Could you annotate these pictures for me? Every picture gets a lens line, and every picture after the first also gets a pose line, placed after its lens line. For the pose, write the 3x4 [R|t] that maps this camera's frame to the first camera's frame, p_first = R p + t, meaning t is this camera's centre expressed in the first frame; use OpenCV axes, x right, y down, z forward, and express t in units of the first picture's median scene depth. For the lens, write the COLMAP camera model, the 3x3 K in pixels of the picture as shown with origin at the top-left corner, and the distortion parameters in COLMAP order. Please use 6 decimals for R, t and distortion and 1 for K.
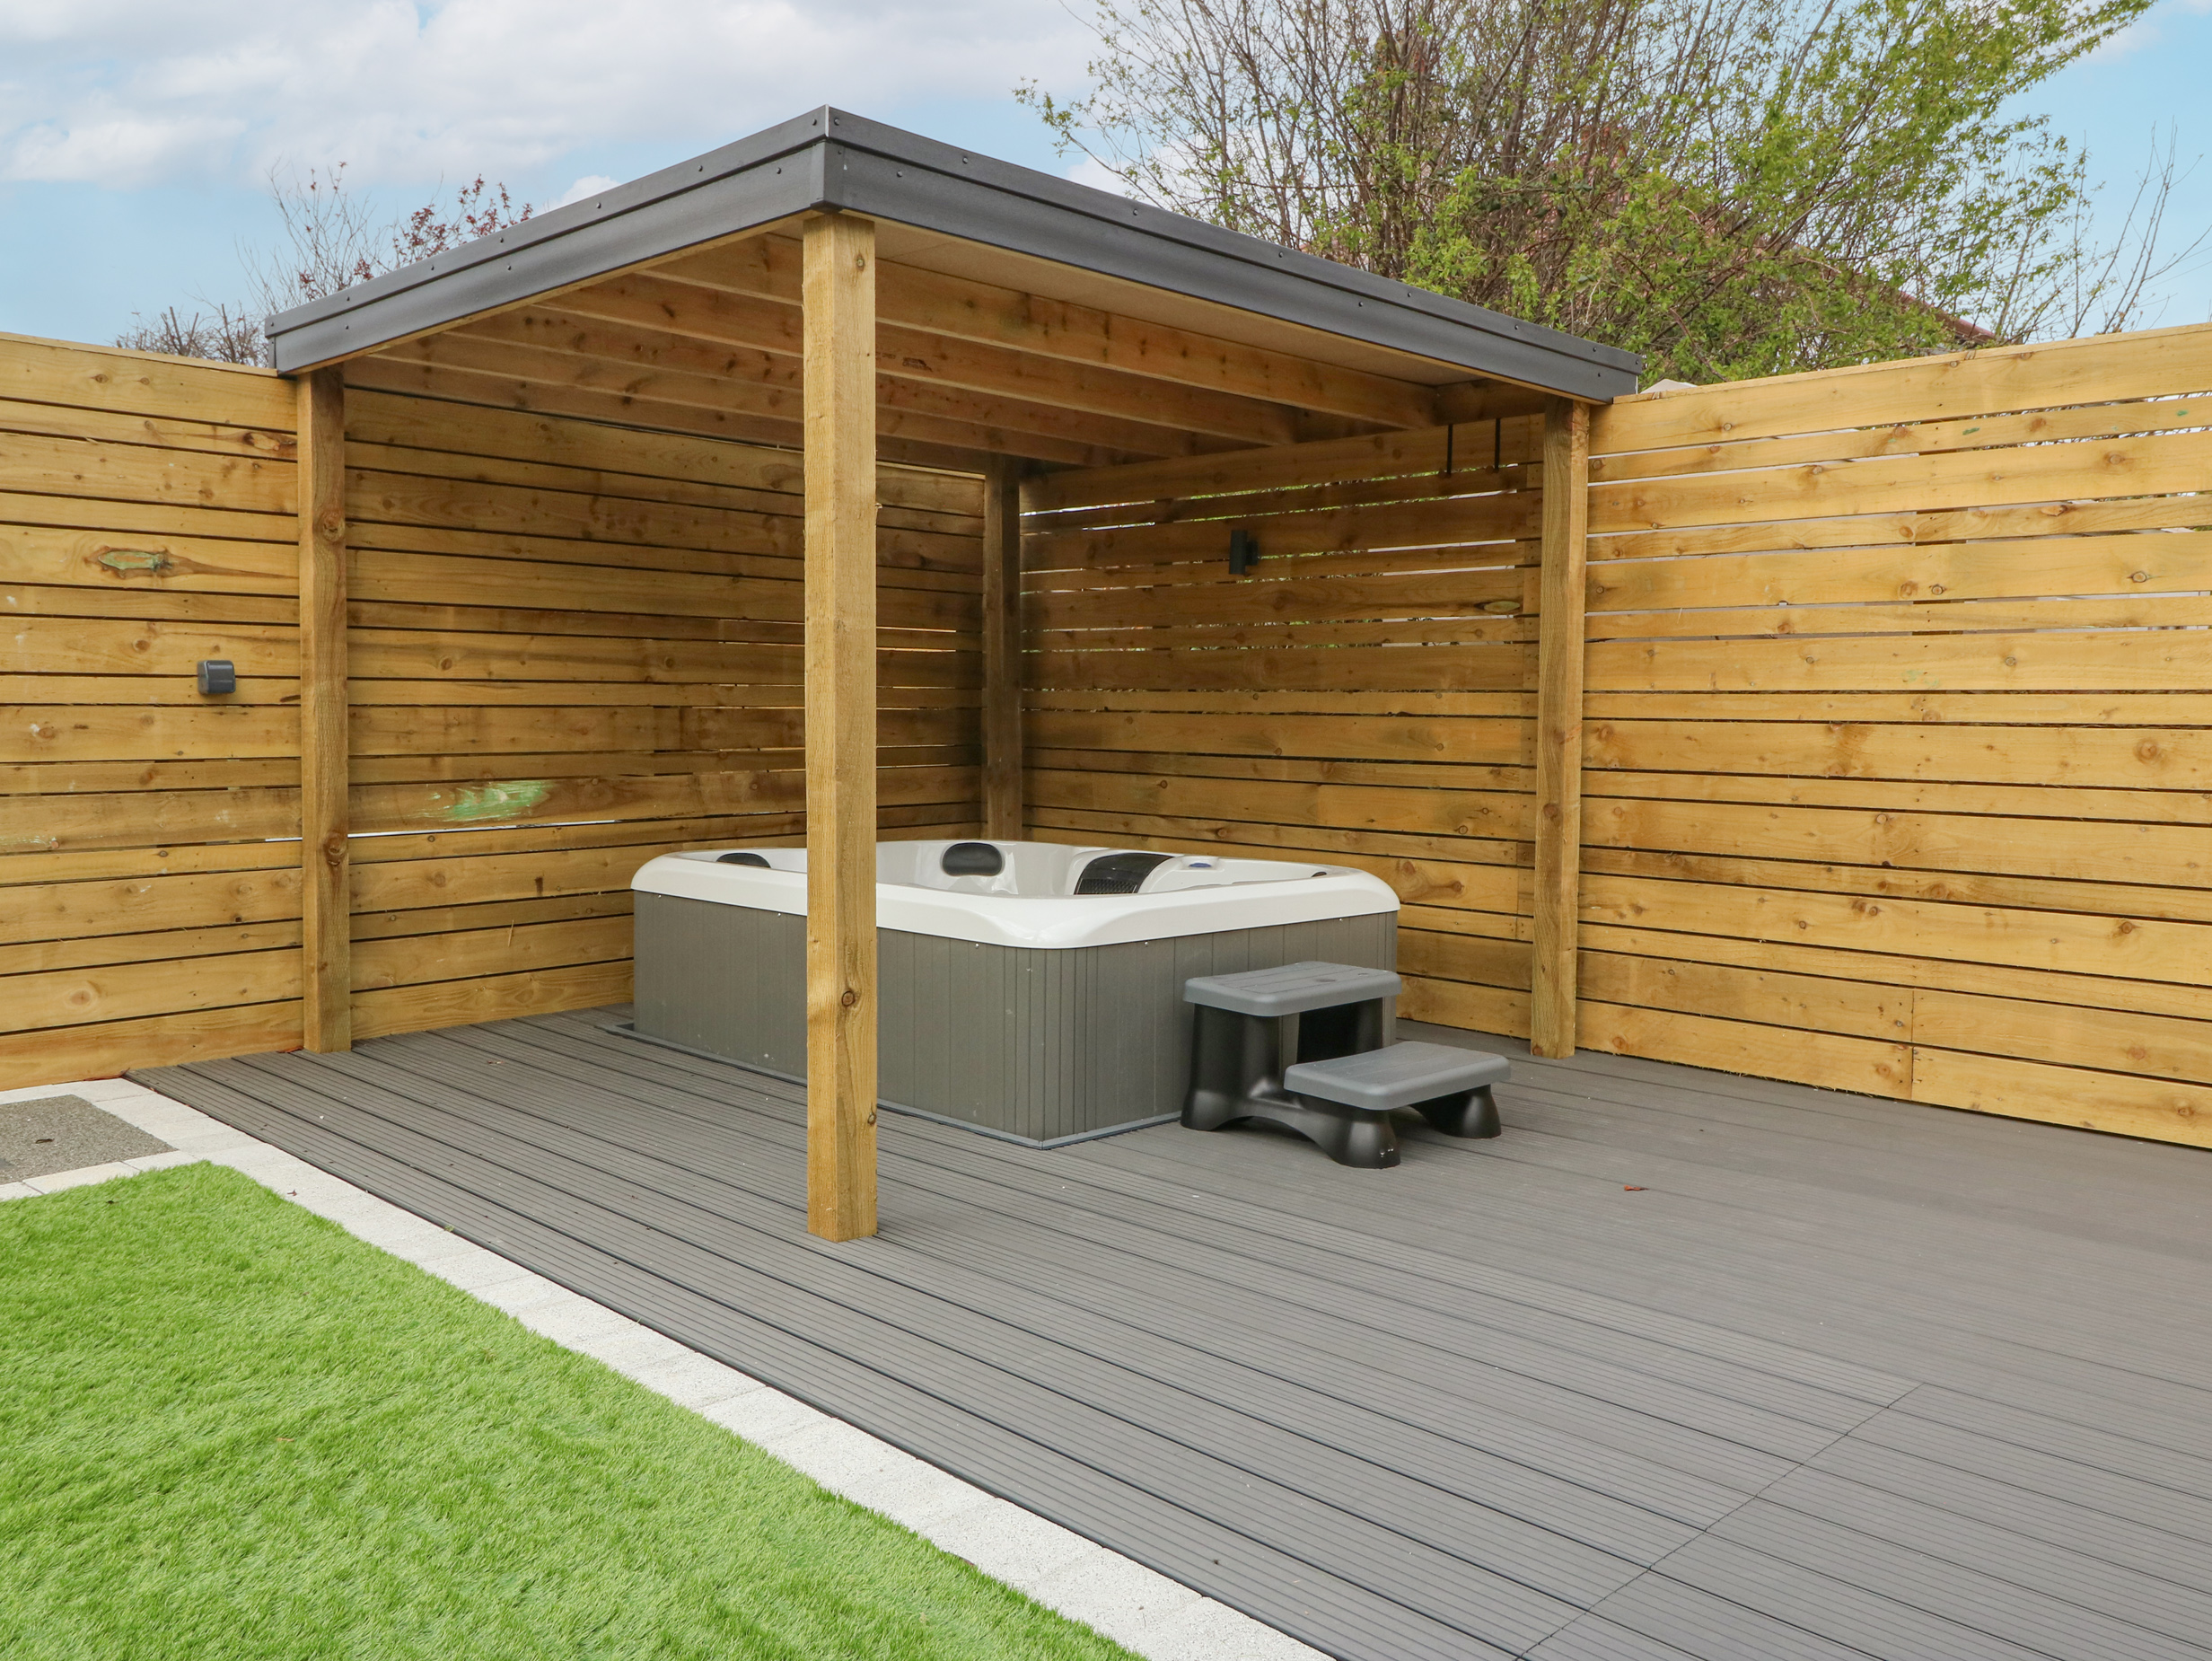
lens RADIAL K [[1758.2, 0, 1106.4], [0, 1758.2, 827.1], [0, 0, 1]] dist [-0.000206, 0.000311]
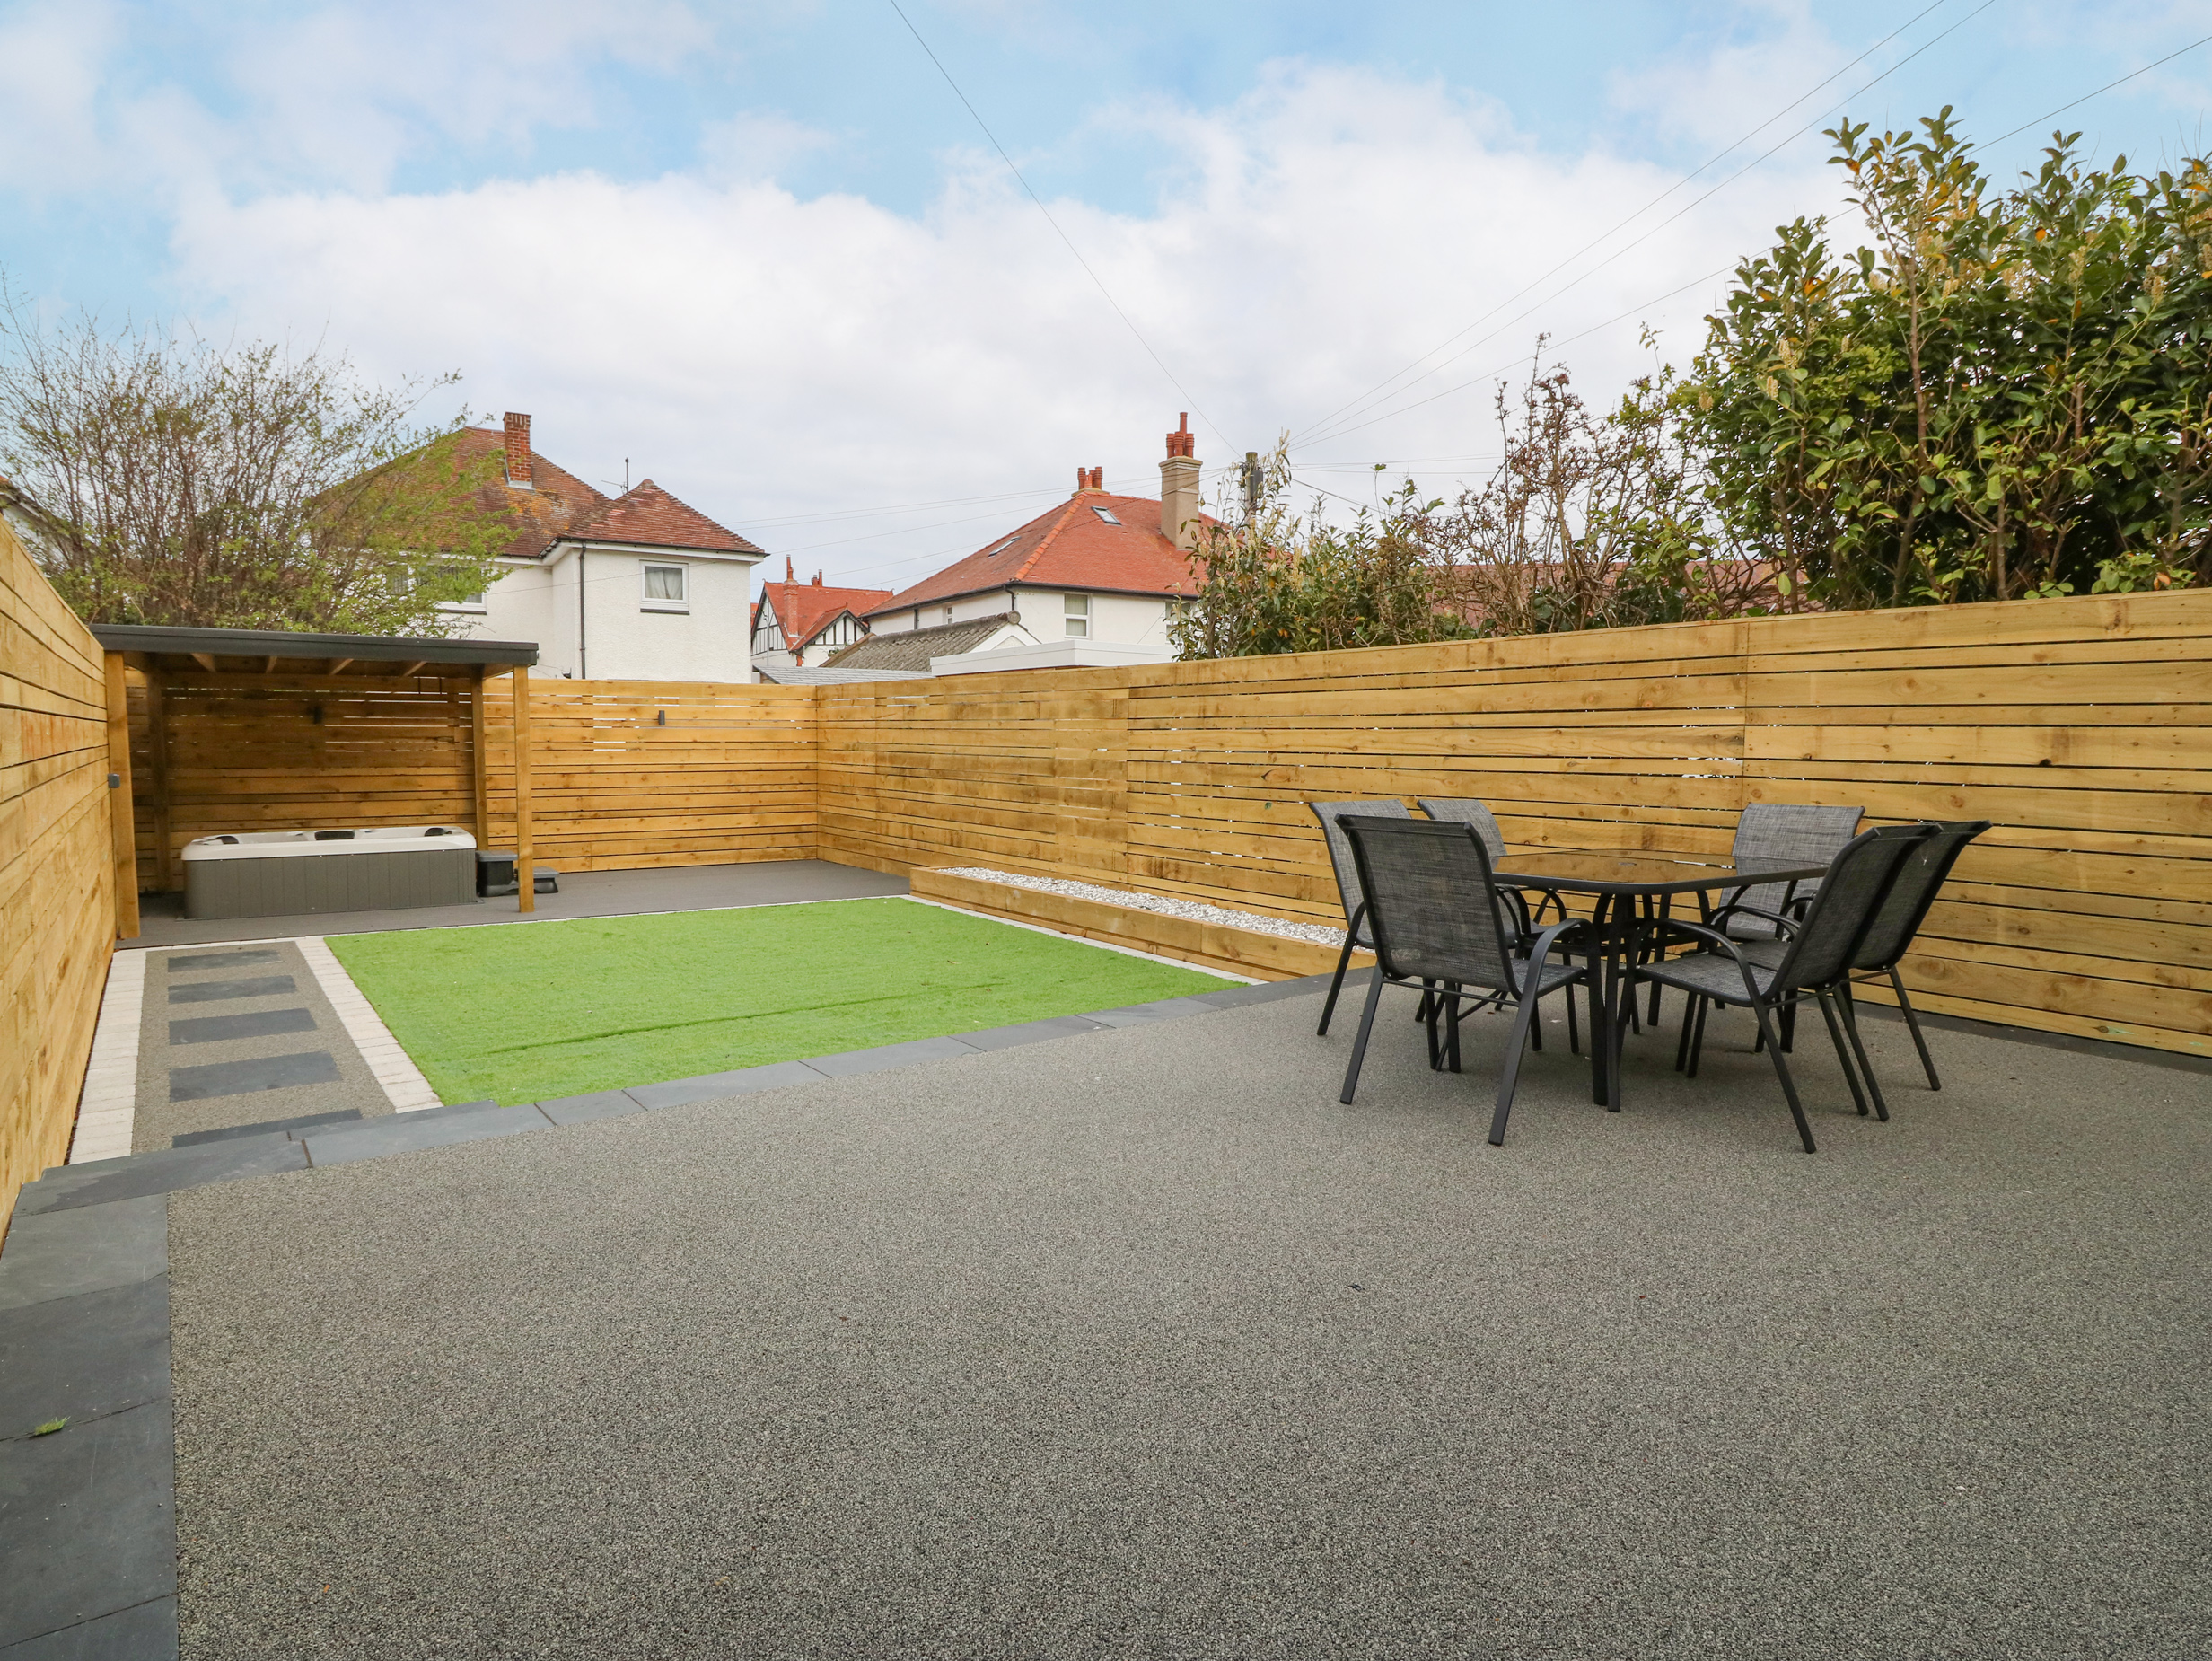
lens RADIAL K [[1214.5, 0, 1106.0], [0, 1214.5, 830.1], [0, 0, 1]] dist [-0.015788, -0.005957]
pose [[0.211560, -0.095223, 0.972715, -1.822909], [0.058390, 0.994696, 0.084675, -0.089813], [-0.975619, 0.038883, 0.215998, -0.654987]]
